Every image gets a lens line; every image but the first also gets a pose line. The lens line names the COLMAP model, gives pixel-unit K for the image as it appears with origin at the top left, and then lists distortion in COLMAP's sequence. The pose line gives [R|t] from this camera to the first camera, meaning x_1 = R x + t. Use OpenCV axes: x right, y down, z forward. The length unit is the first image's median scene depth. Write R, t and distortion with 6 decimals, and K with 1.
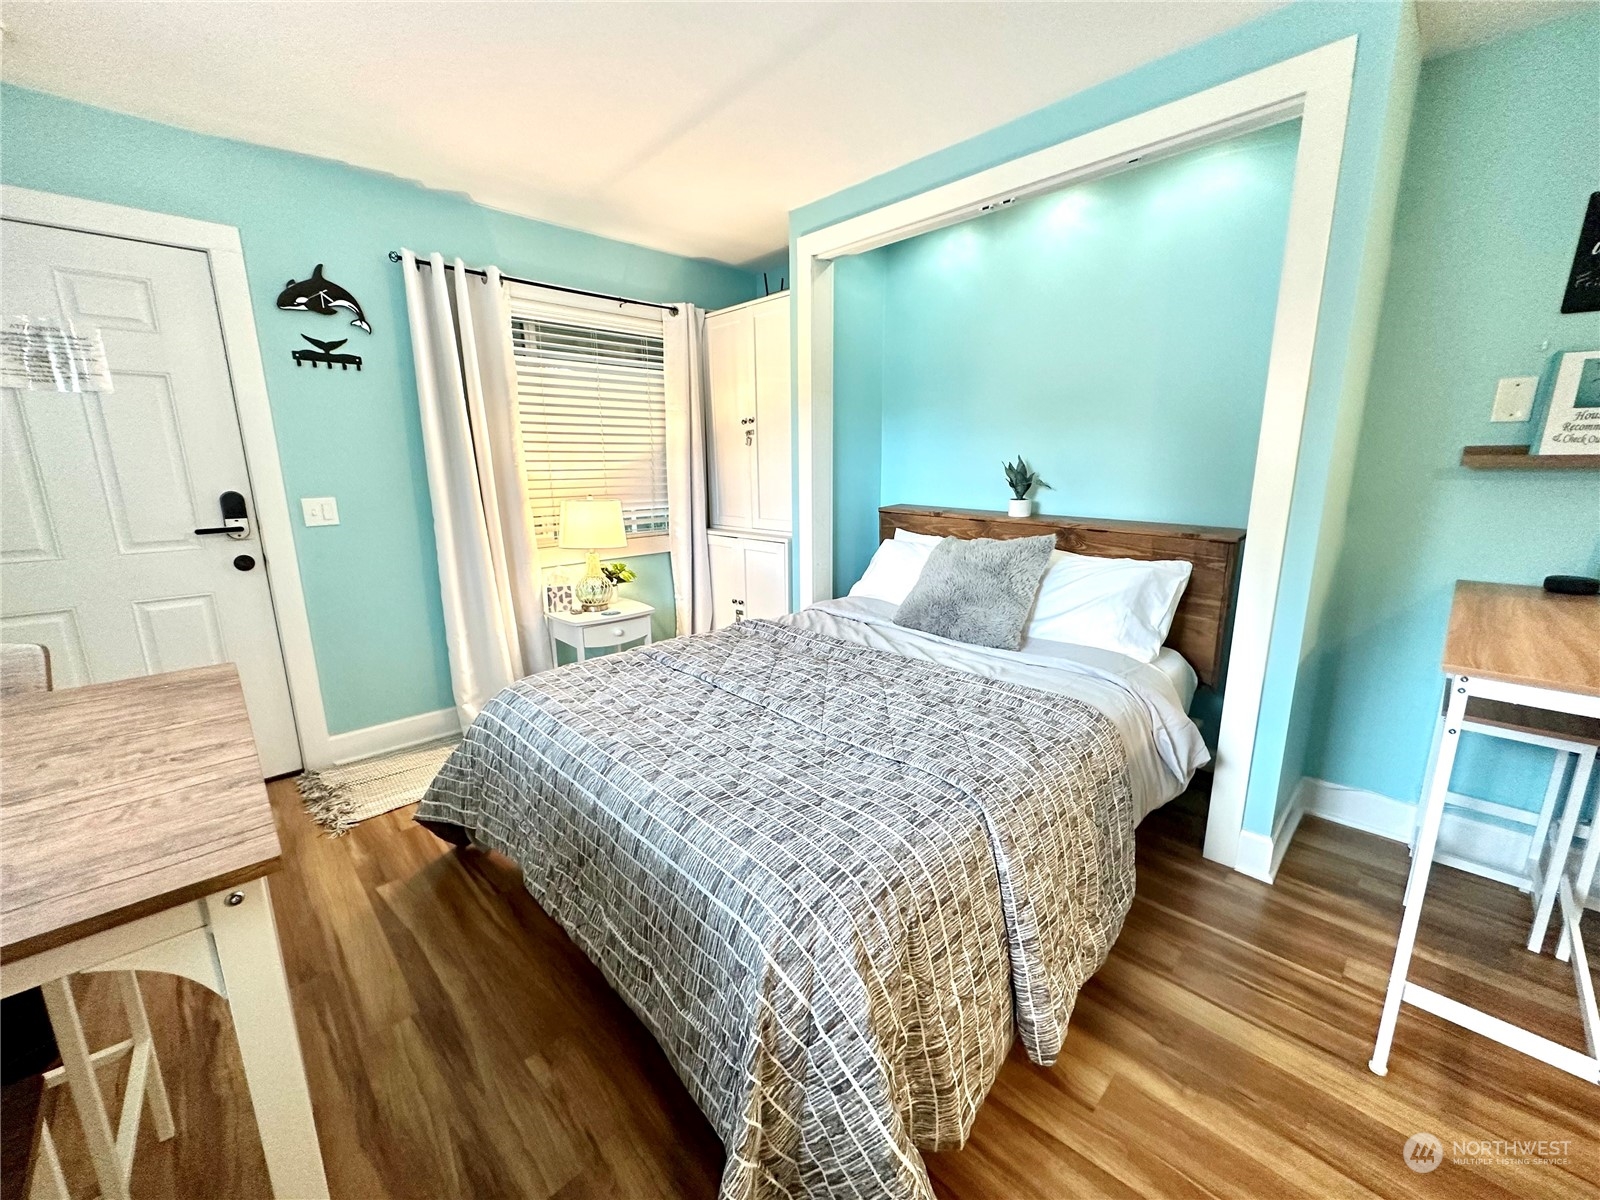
lens RADIAL K [[639.2, 0, 800.0], [0, 639.2, 600.0], [0, 0, 1]] dist [0.000726, -0.000809]
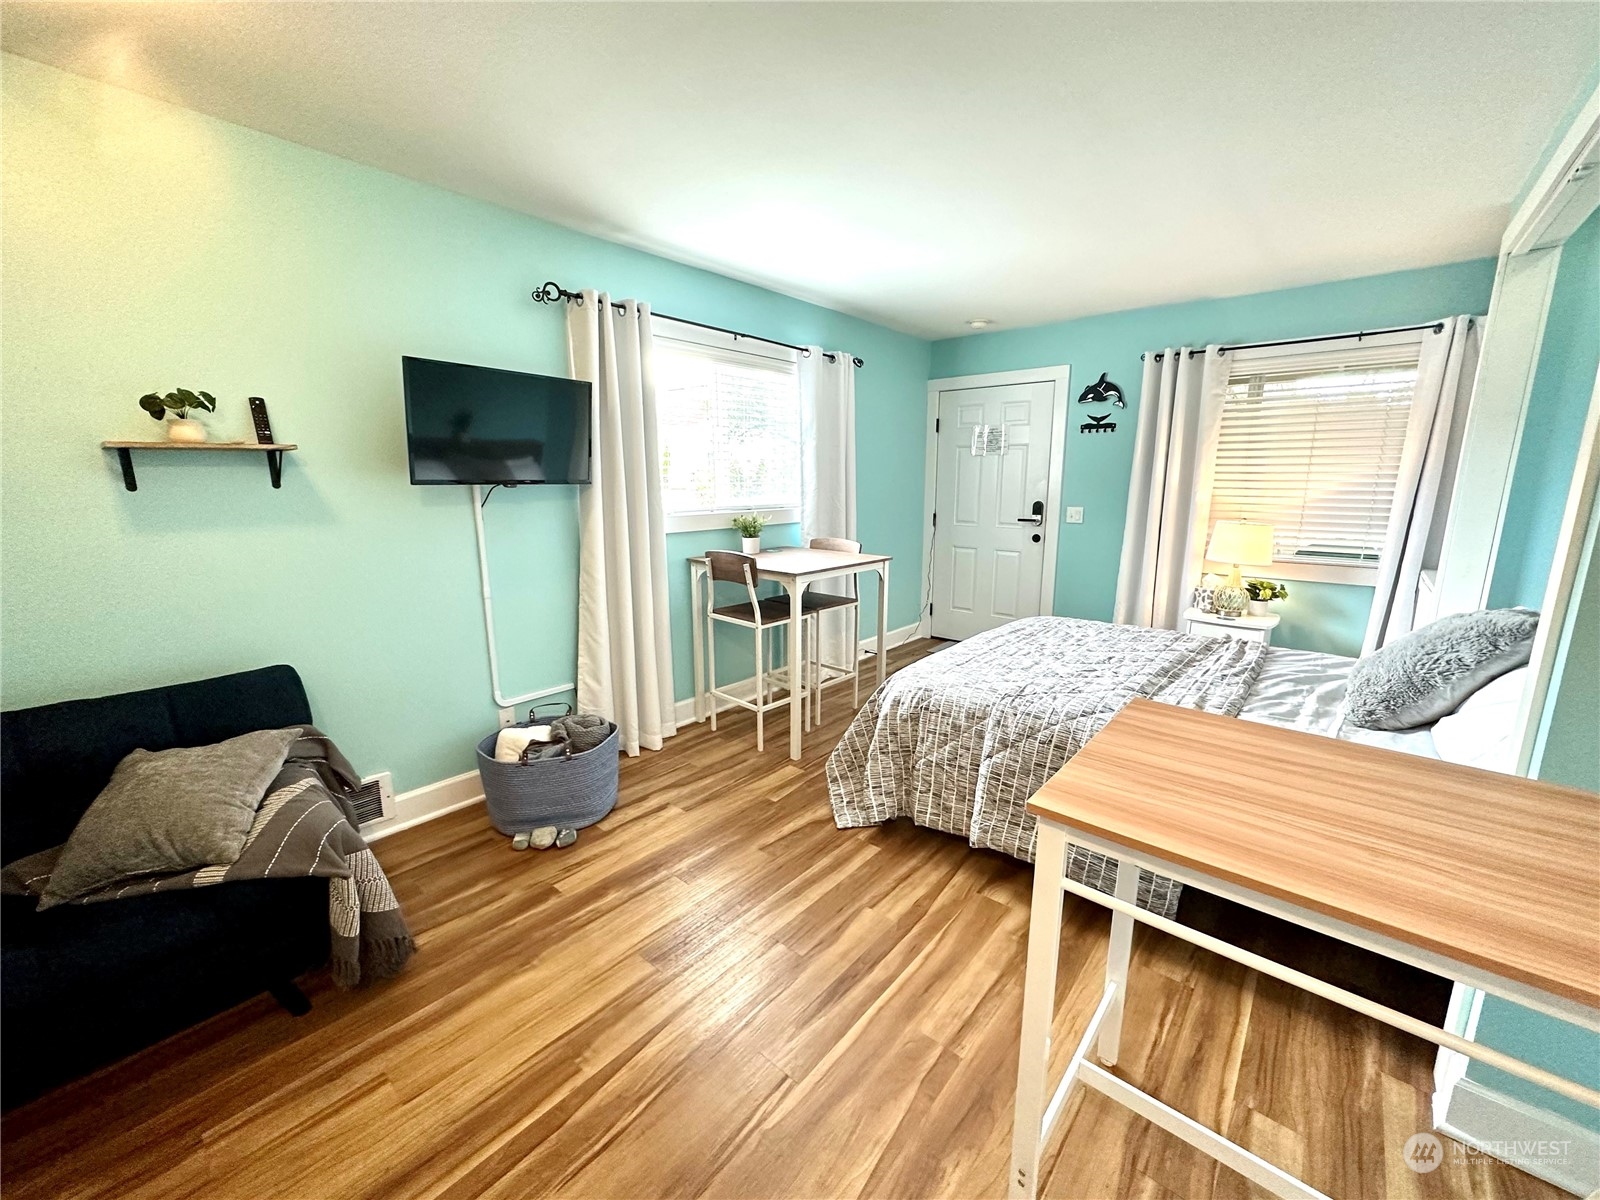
lens RADIAL K [[639.2, 0, 800.0], [0, 639.2, 600.0], [0, 0, 1]] dist [0.000726, -0.000809]
pose [[0.089598, 0.199862, -0.975719, 1.065012], [-0.207635, 0.961882, 0.177961, -0.080513], [0.974094, 0.186648, 0.127681, 0.106348]]
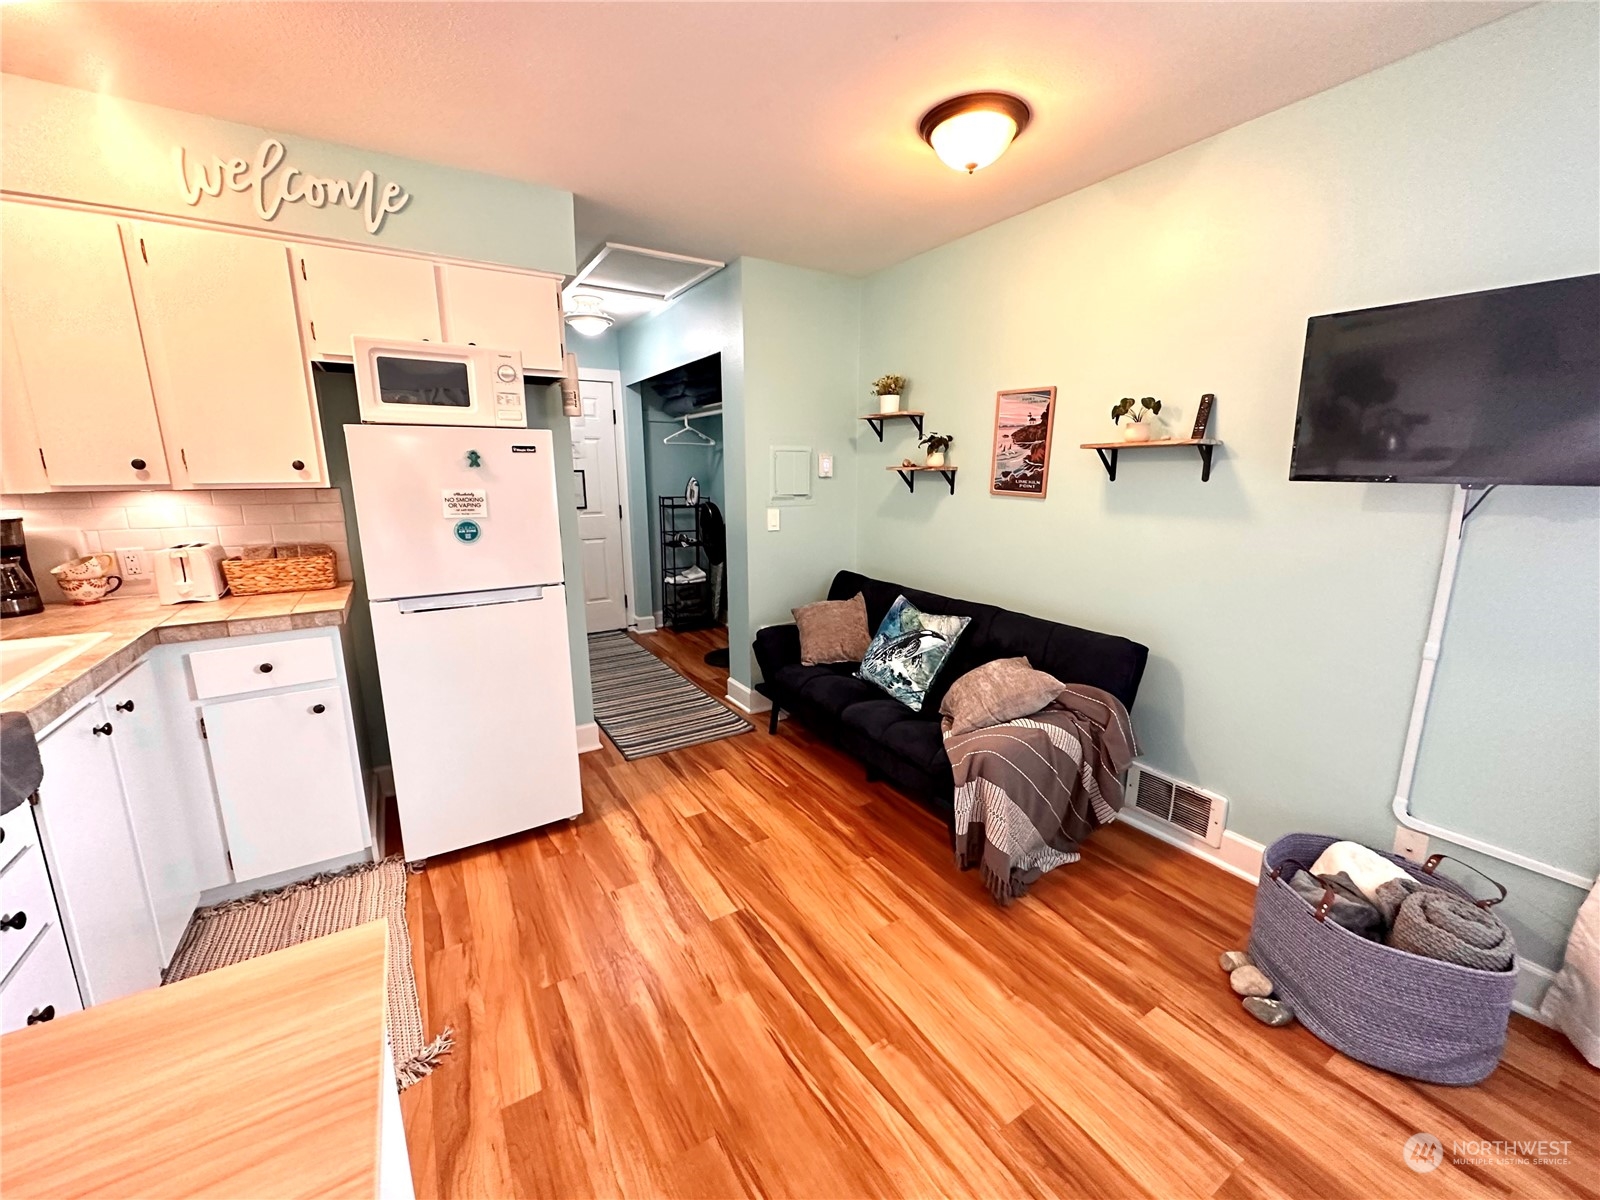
lens RADIAL K [[639.2, 0, 800.0], [0, 639.2, 600.0], [0, 0, 1]] dist [0.000726, -0.000809]
pose [[-0.976849, -0.033415, 0.211306, 0.444802], [0.054059, 0.917115, 0.394941, -0.160357], [-0.206989, 0.397220, -0.894076, 0.501243]]
